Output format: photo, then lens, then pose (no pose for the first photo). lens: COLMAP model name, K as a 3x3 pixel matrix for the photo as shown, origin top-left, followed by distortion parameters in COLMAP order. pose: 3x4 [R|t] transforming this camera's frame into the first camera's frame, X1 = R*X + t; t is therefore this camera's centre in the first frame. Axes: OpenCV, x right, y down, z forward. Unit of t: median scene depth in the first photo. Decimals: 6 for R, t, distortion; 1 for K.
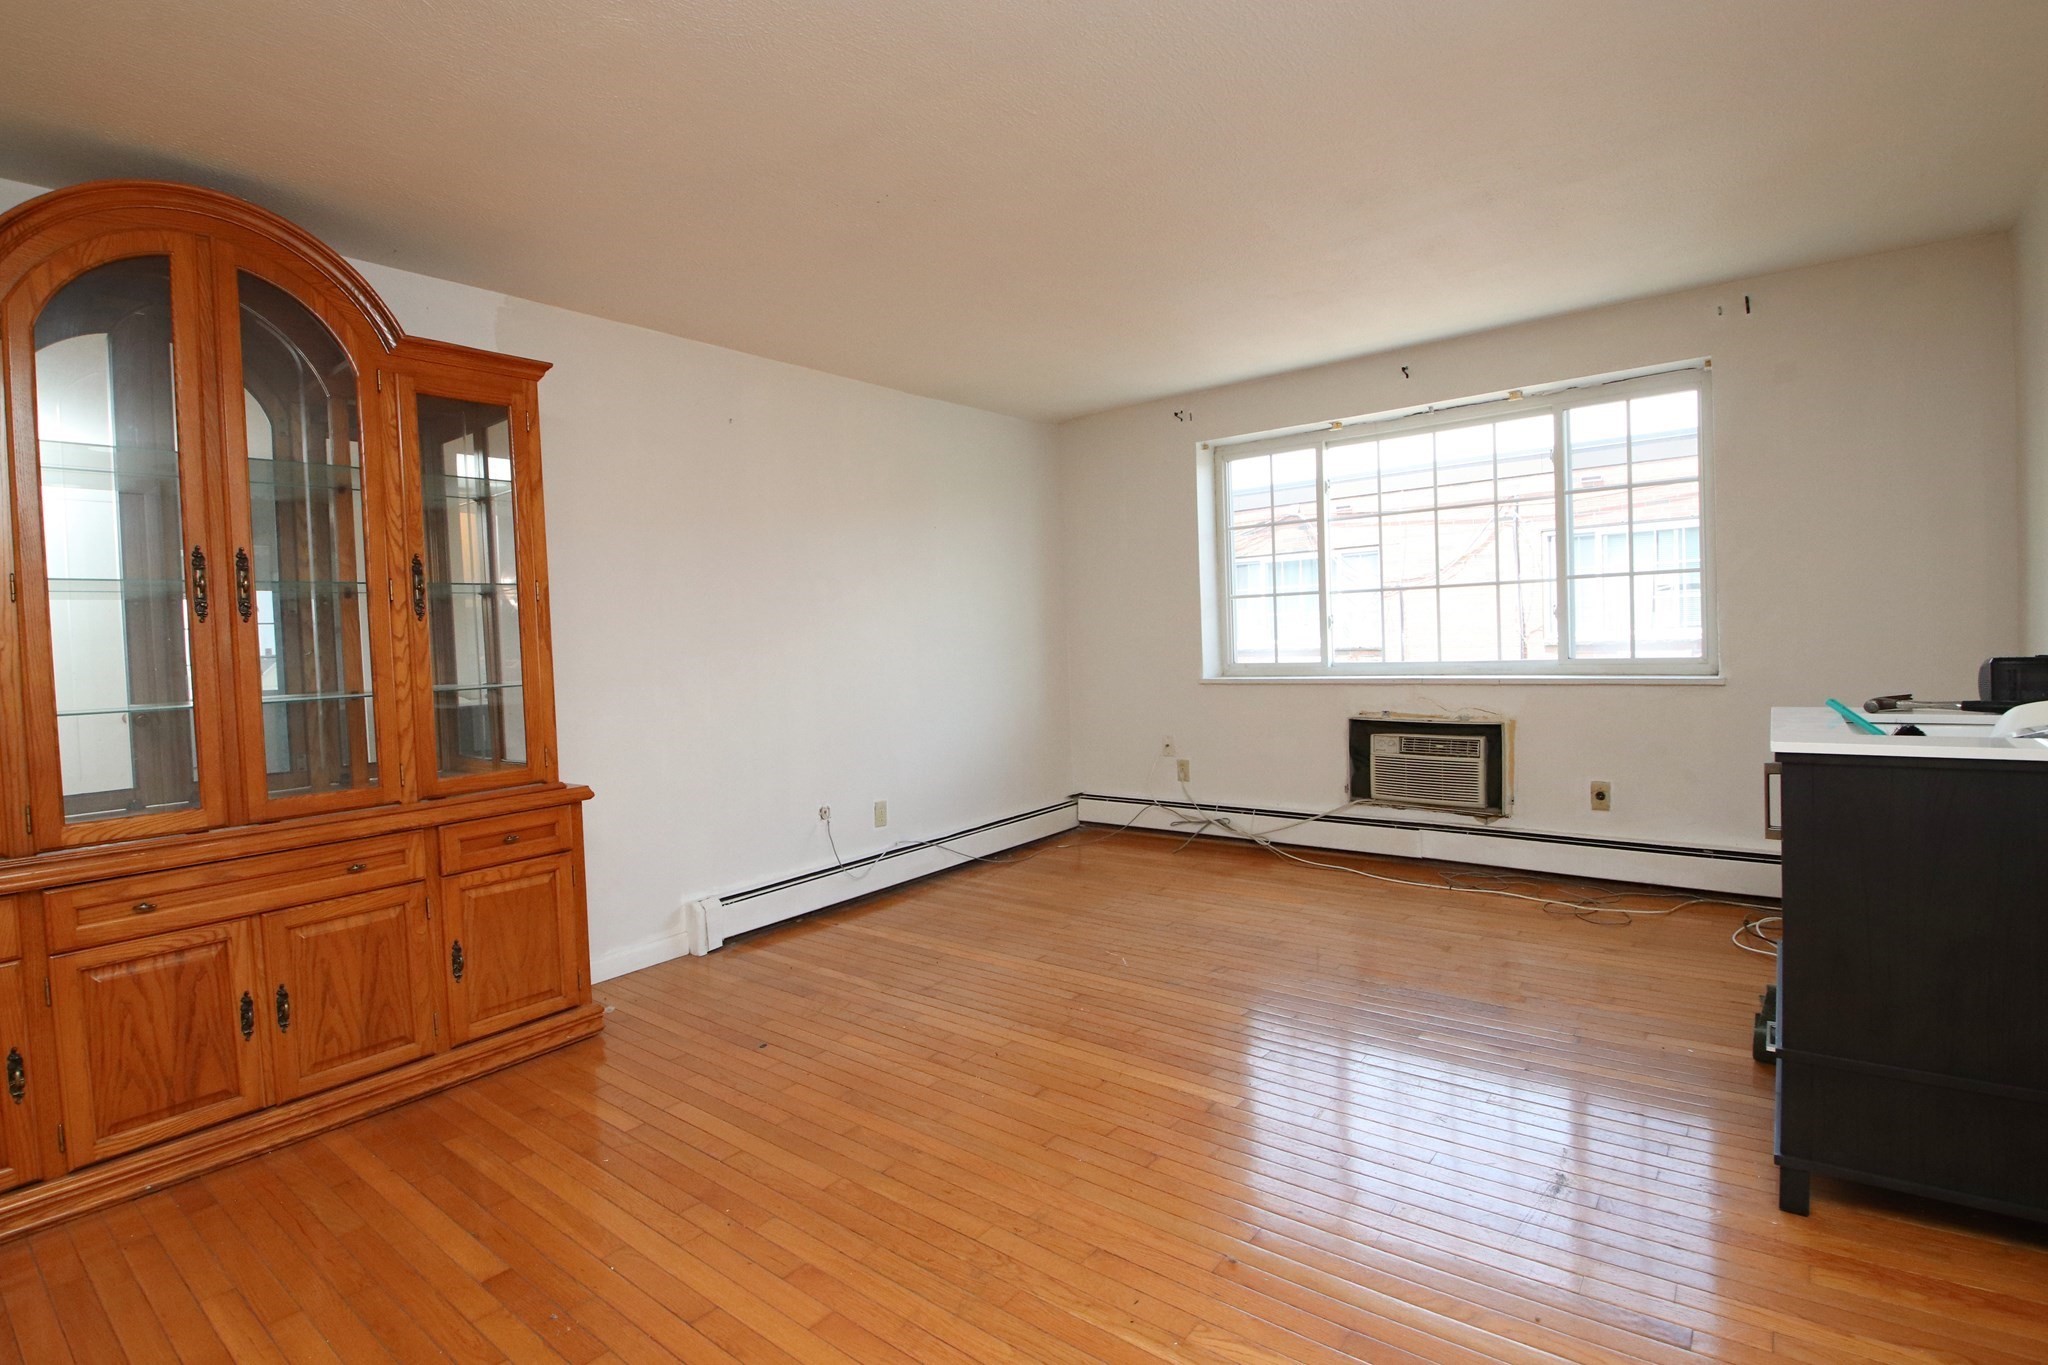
lens RADIAL K [[975.8, 0, 1021.4], [0, 975.8, 669.2], [0, 0, 1]] dist [0.014037, -0.023895]
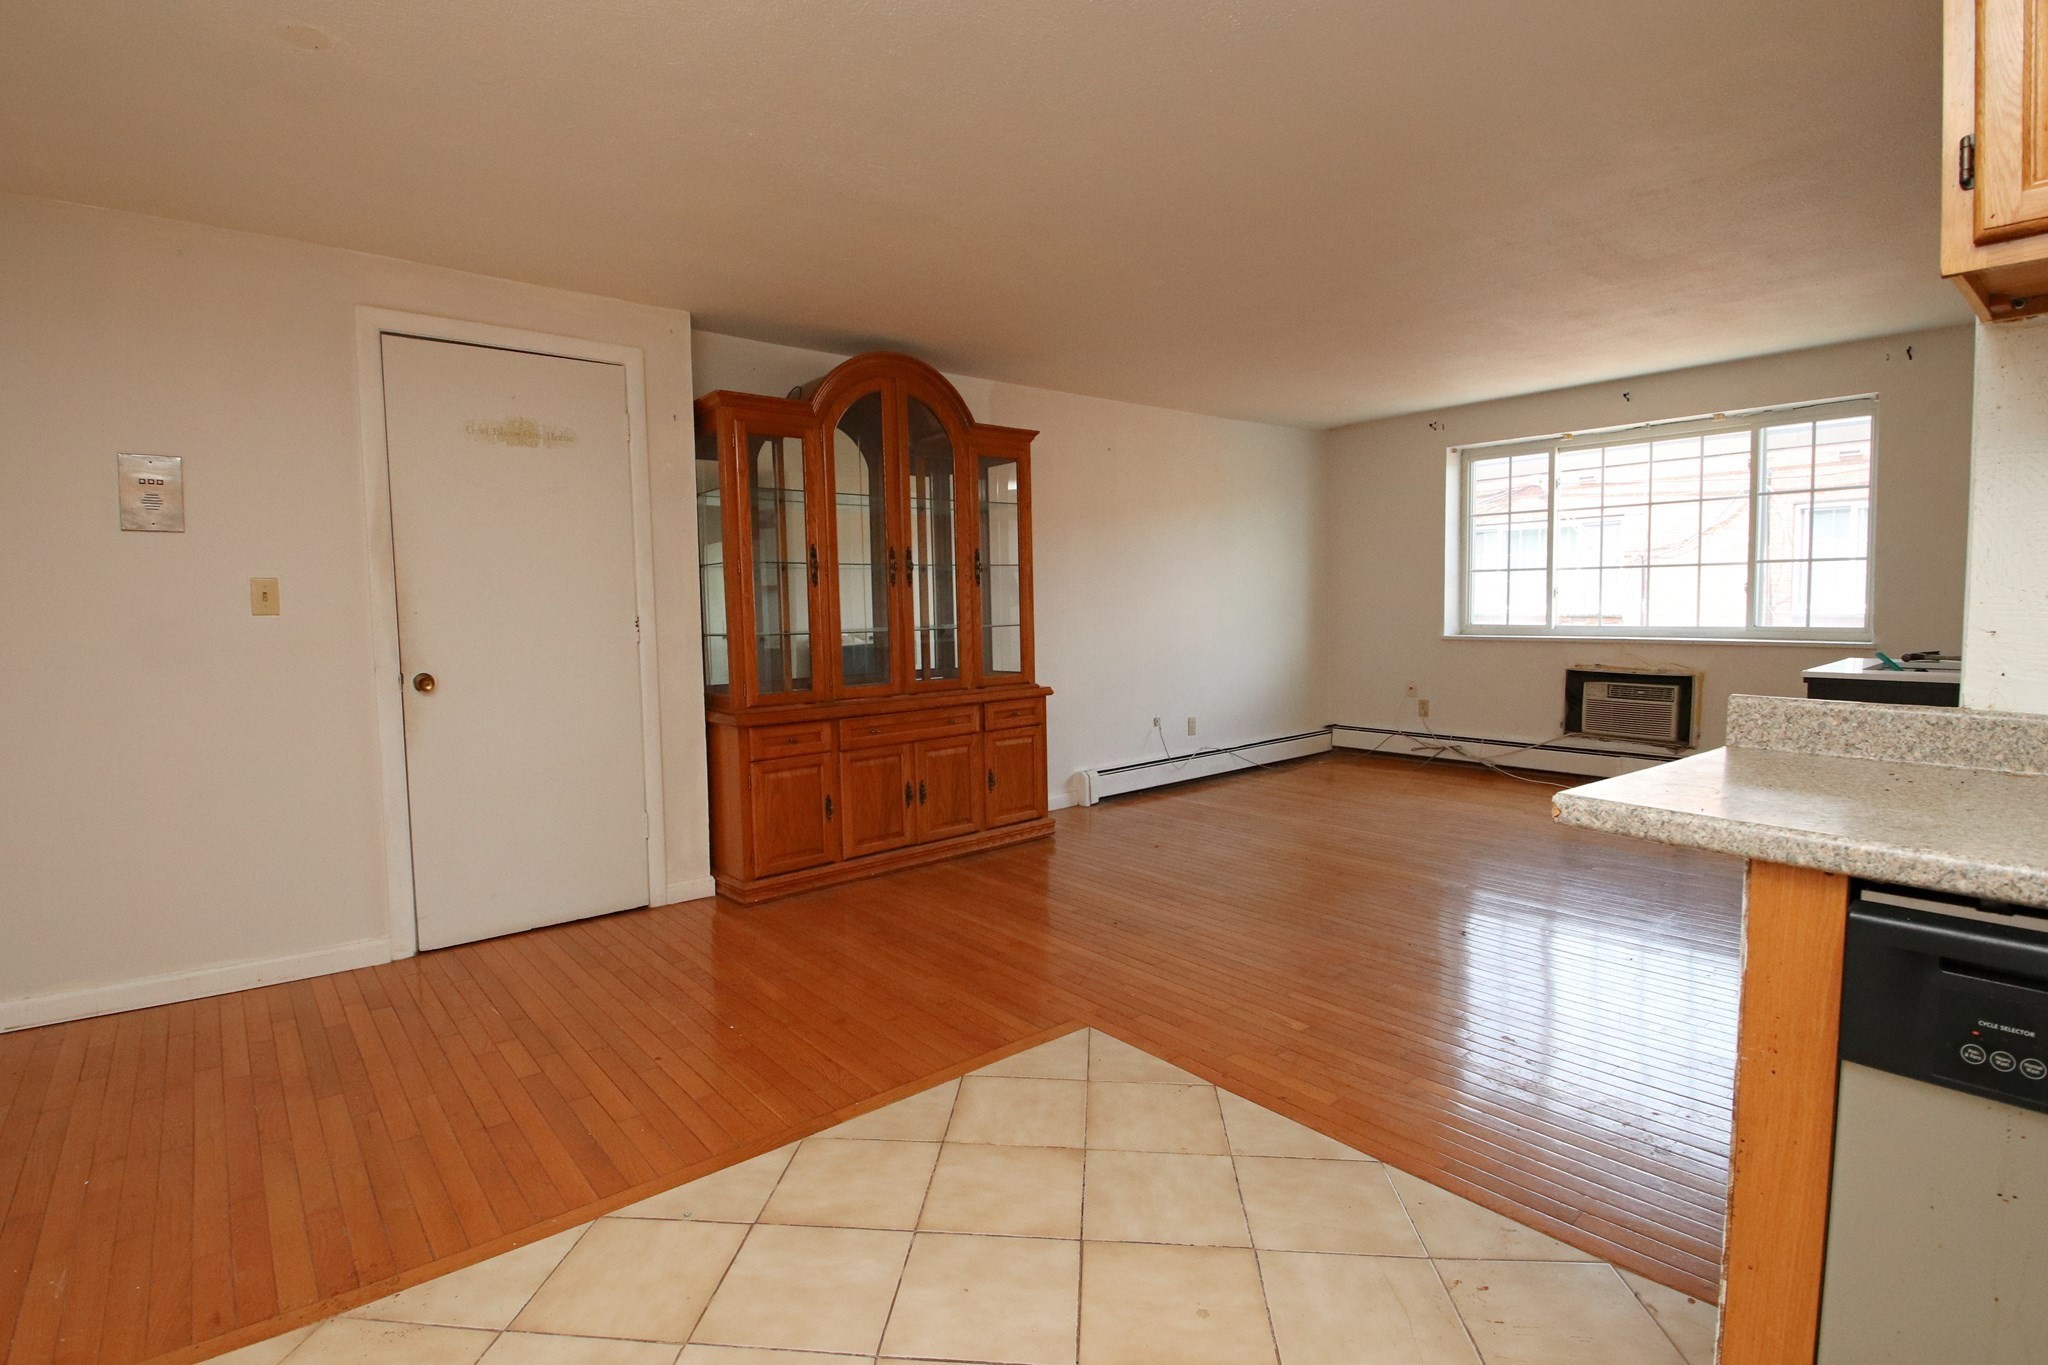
lens RADIAL K [[975.8, 0, 1021.4], [0, 975.8, 669.2], [0, 0, 1]] dist [0.014037, -0.023895]
pose [[0.977538, 0.034335, -0.207942, -0.103622], [-0.025105, 0.998586, 0.046868, 0.009351], [0.209257, -0.040595, 0.977018, -0.435460]]
